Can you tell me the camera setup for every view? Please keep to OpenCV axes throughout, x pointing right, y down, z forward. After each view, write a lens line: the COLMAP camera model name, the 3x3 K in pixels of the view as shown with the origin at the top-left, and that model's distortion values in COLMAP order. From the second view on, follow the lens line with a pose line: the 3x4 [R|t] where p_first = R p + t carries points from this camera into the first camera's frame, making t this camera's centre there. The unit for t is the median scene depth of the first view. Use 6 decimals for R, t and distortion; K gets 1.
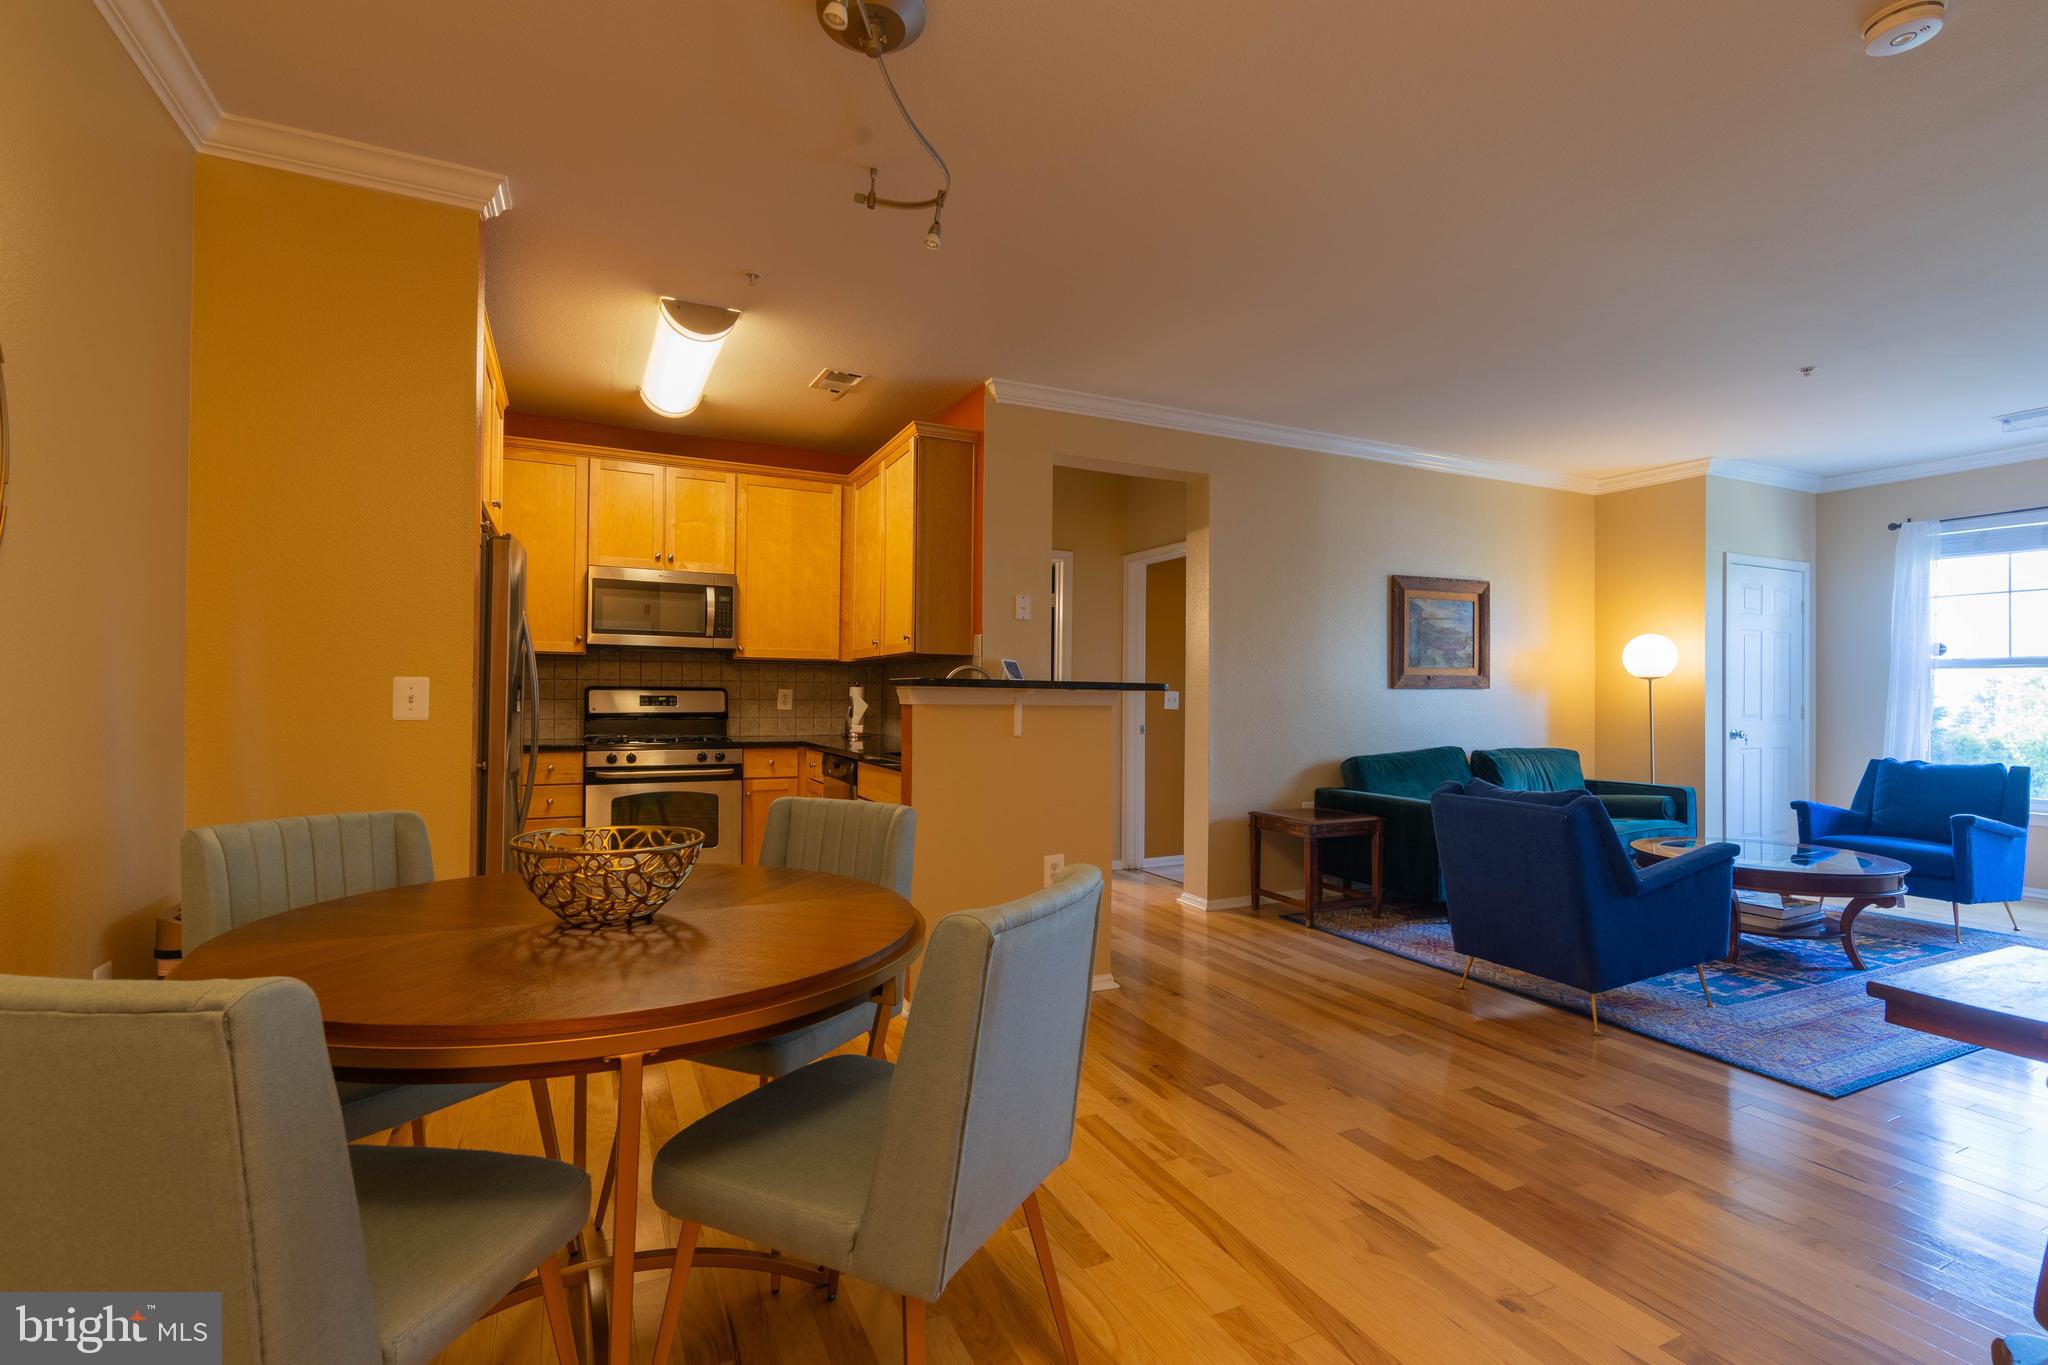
lens RADIAL K [[923.2, 0, 1025.7], [0, 923.2, 687.2], [0, 0, 1]] dist [0.008793, -0.000289]
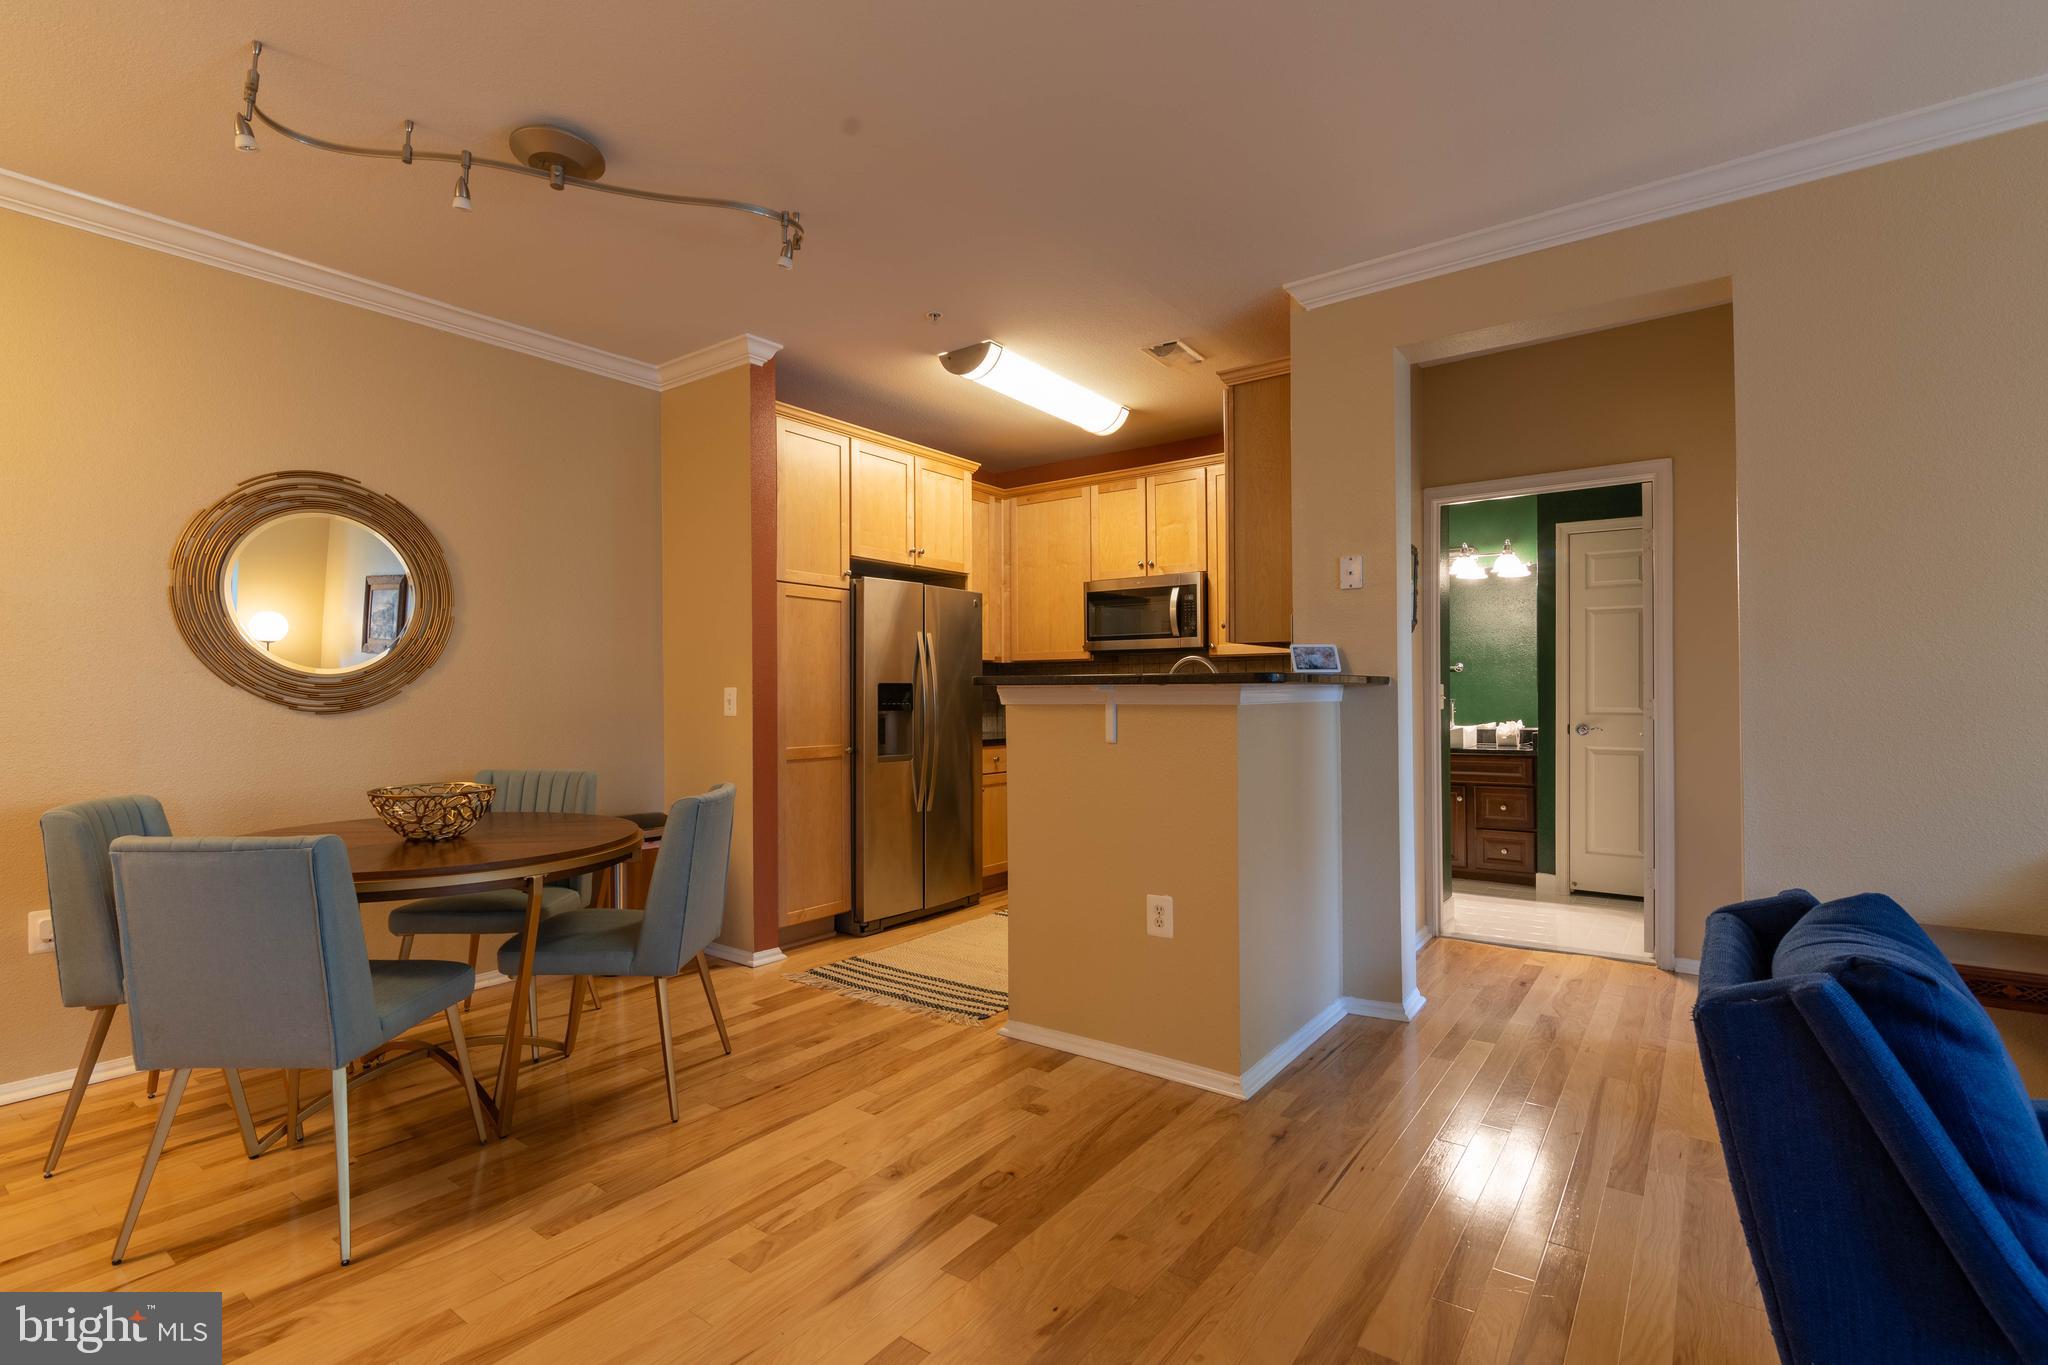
lens RADIAL K [[947.7, 0, 1024.0], [0, 947.7, 682.5], [0, 0, 1]] dist [0.000572, 0.000055]
pose [[0.464528, -0.022664, -0.885268, 0.545813], [0.020524, 0.999679, -0.014824, 0.008224], [0.885320, -0.011283, 0.464845, 0.413952]]
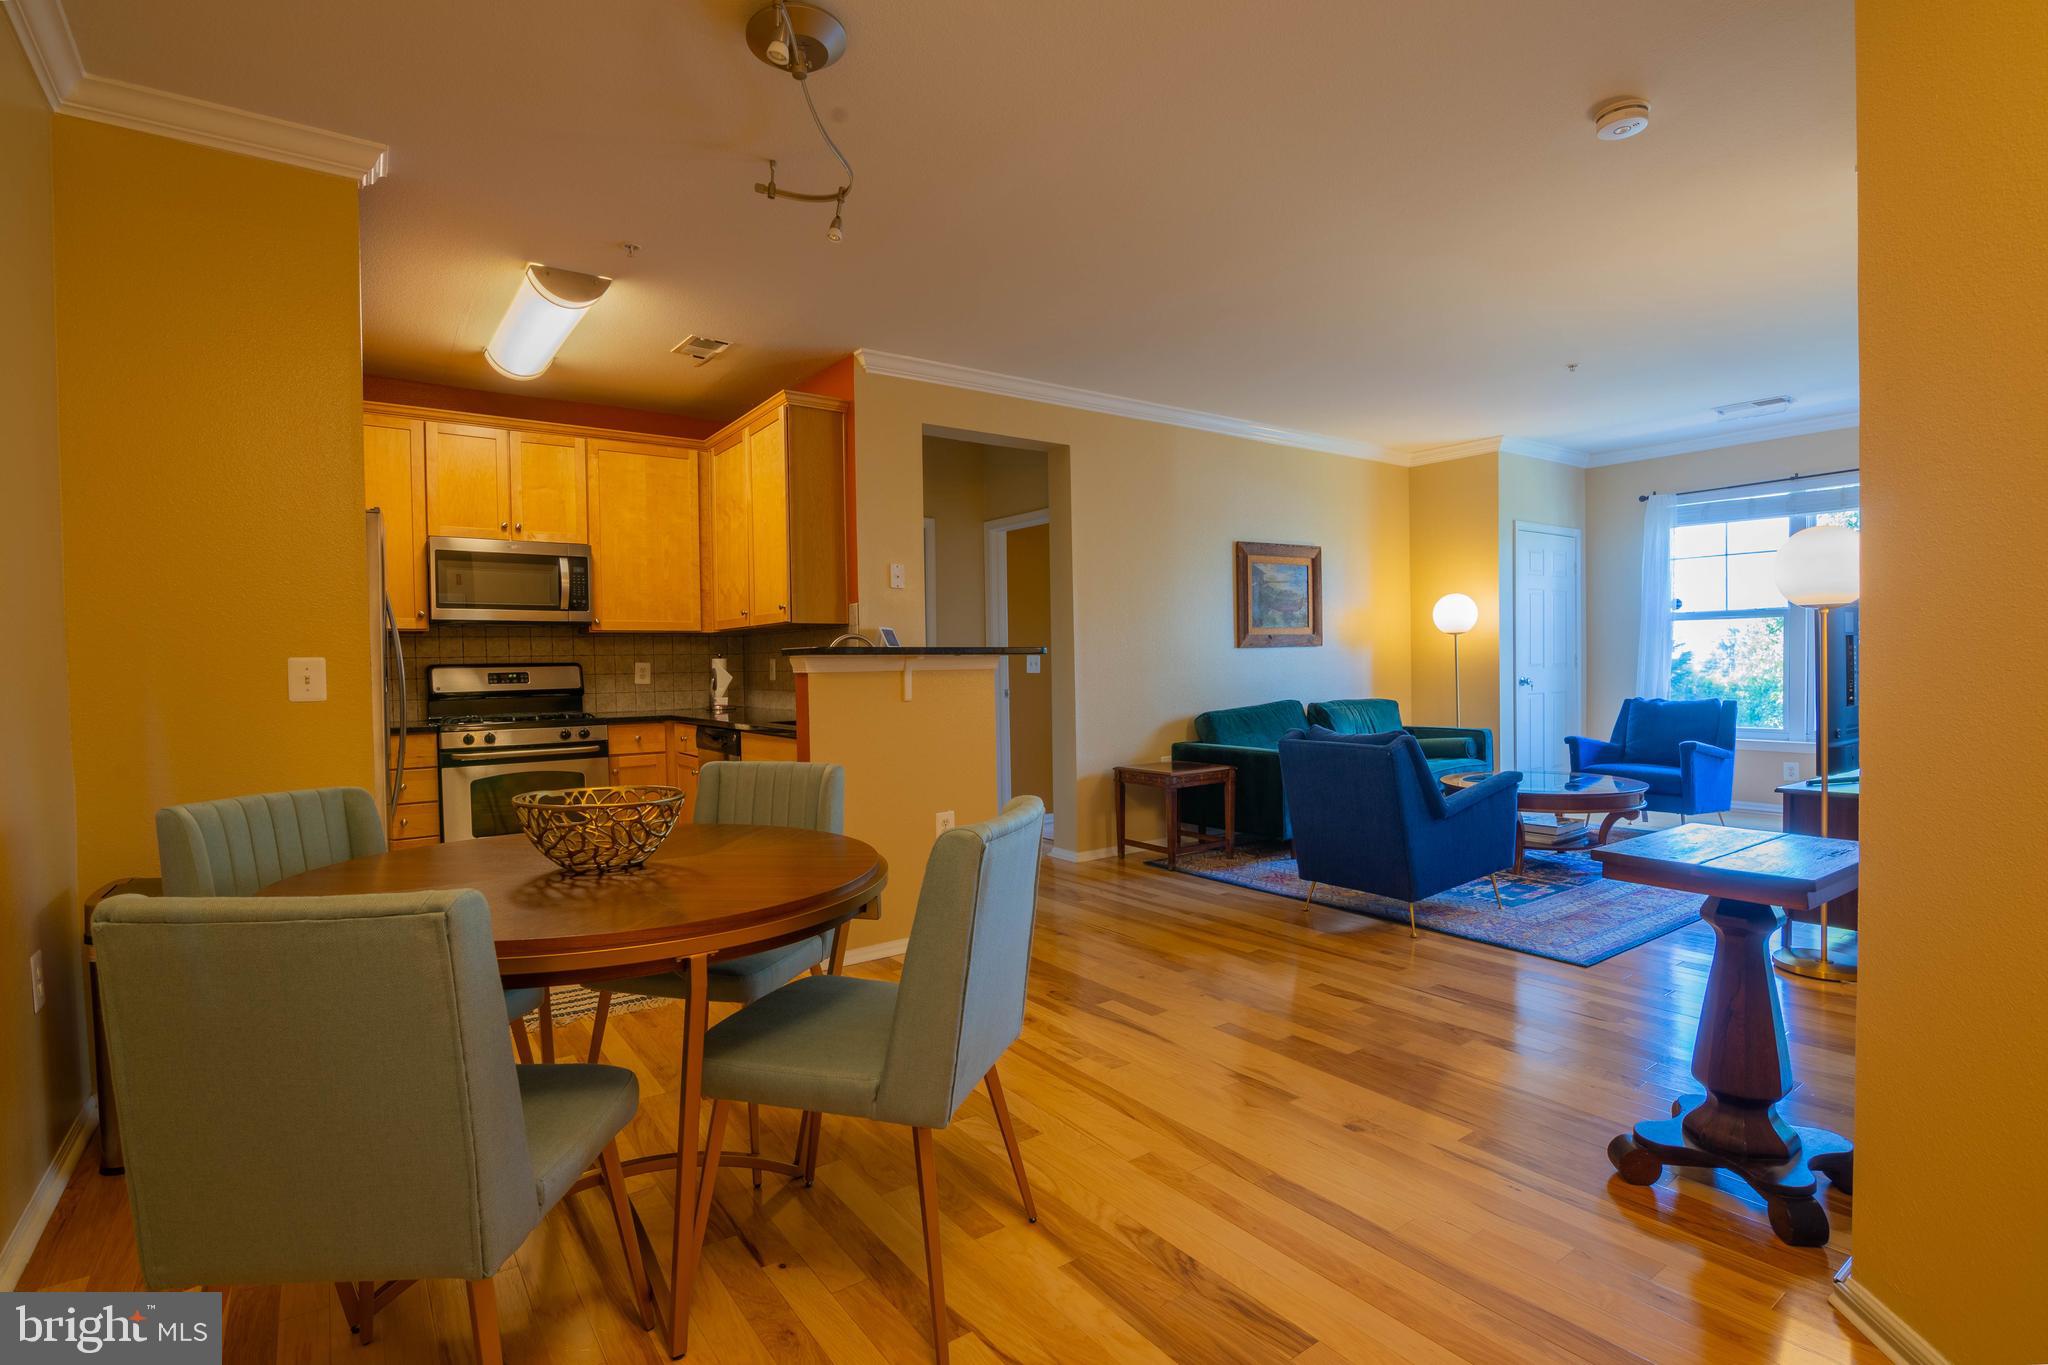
lens RADIAL K [[971.6, 0, 1024.5], [0, 971.6, 686.9], [0, 0, 1]] dist [-0.002626, -0.000503]
pose [[0.984858, -0.029449, 0.170842, -0.051662], [0.023687, 0.999083, 0.035663, 0.000798], [-0.171735, -0.031077, 0.984653, -0.084560]]
